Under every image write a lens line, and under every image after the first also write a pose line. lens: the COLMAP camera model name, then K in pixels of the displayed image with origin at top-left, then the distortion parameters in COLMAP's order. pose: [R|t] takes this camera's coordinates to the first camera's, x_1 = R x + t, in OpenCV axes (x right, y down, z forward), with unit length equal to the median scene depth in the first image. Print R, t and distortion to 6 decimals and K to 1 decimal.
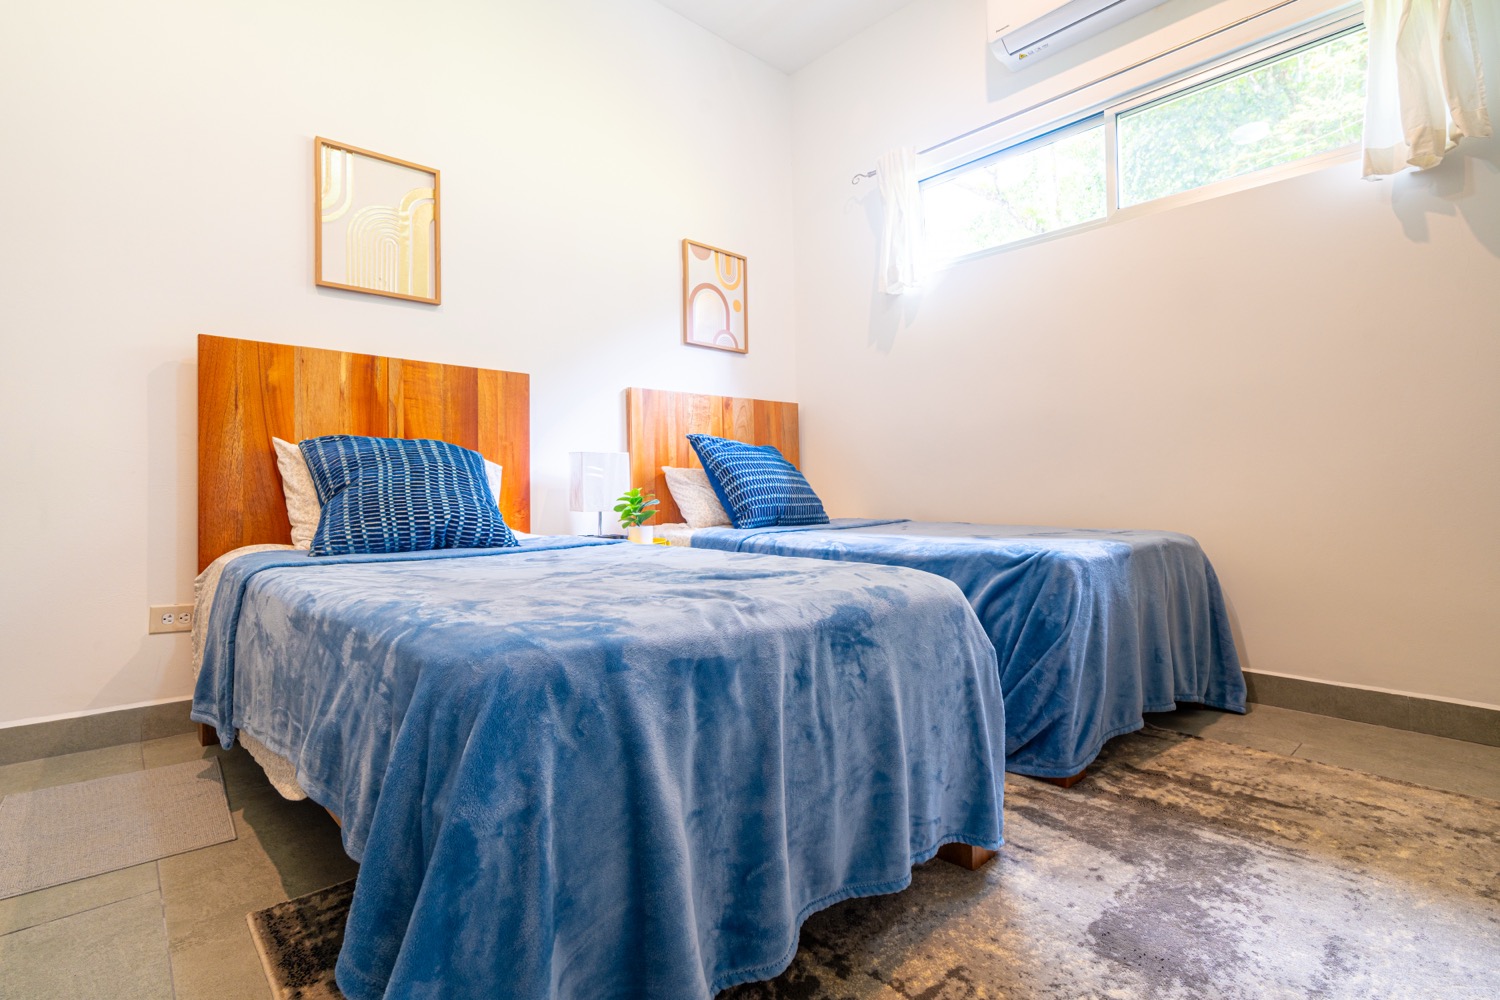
lens RADIAL K [[735.0, 0, 747.4], [0, 735.0, 495.4], [0, 0, 1]] dist [-0.009986, 0.004373]
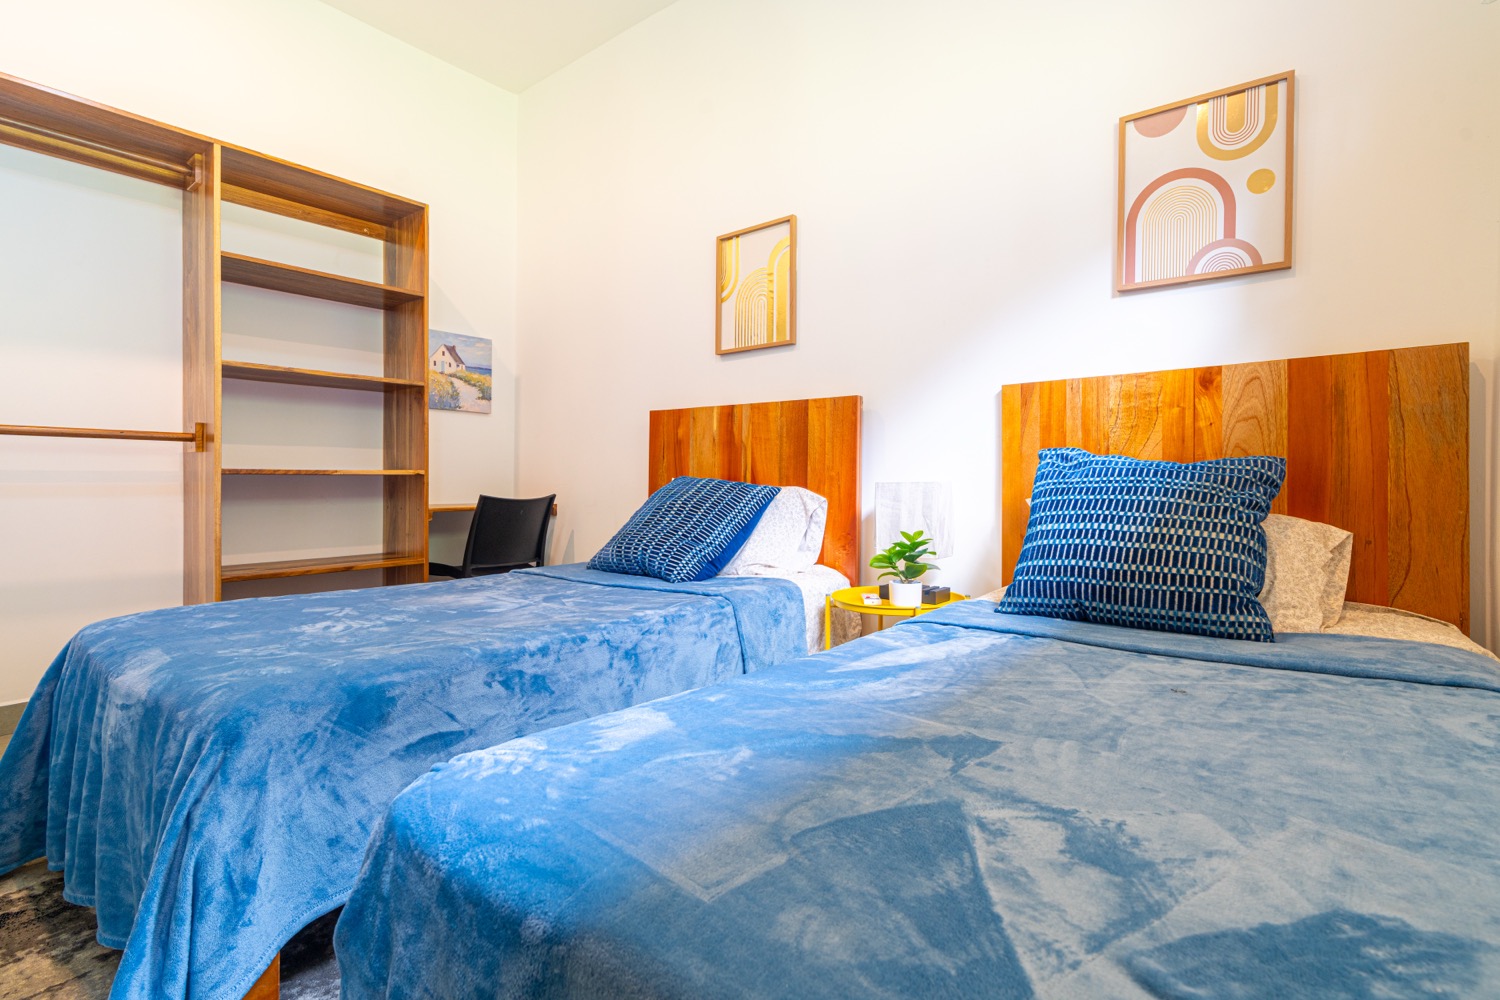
lens RADIAL K [[735.0, 0, 748.7], [0, 735.0, 494.0], [0, 0, 1]] dist [-0.009986, 0.004373]
pose [[0.128387, 0.021986, -0.991480, 0.603830], [-0.009329, 0.999737, 0.020961, -0.065026], [0.991680, 0.006558, 0.128558, 0.787449]]
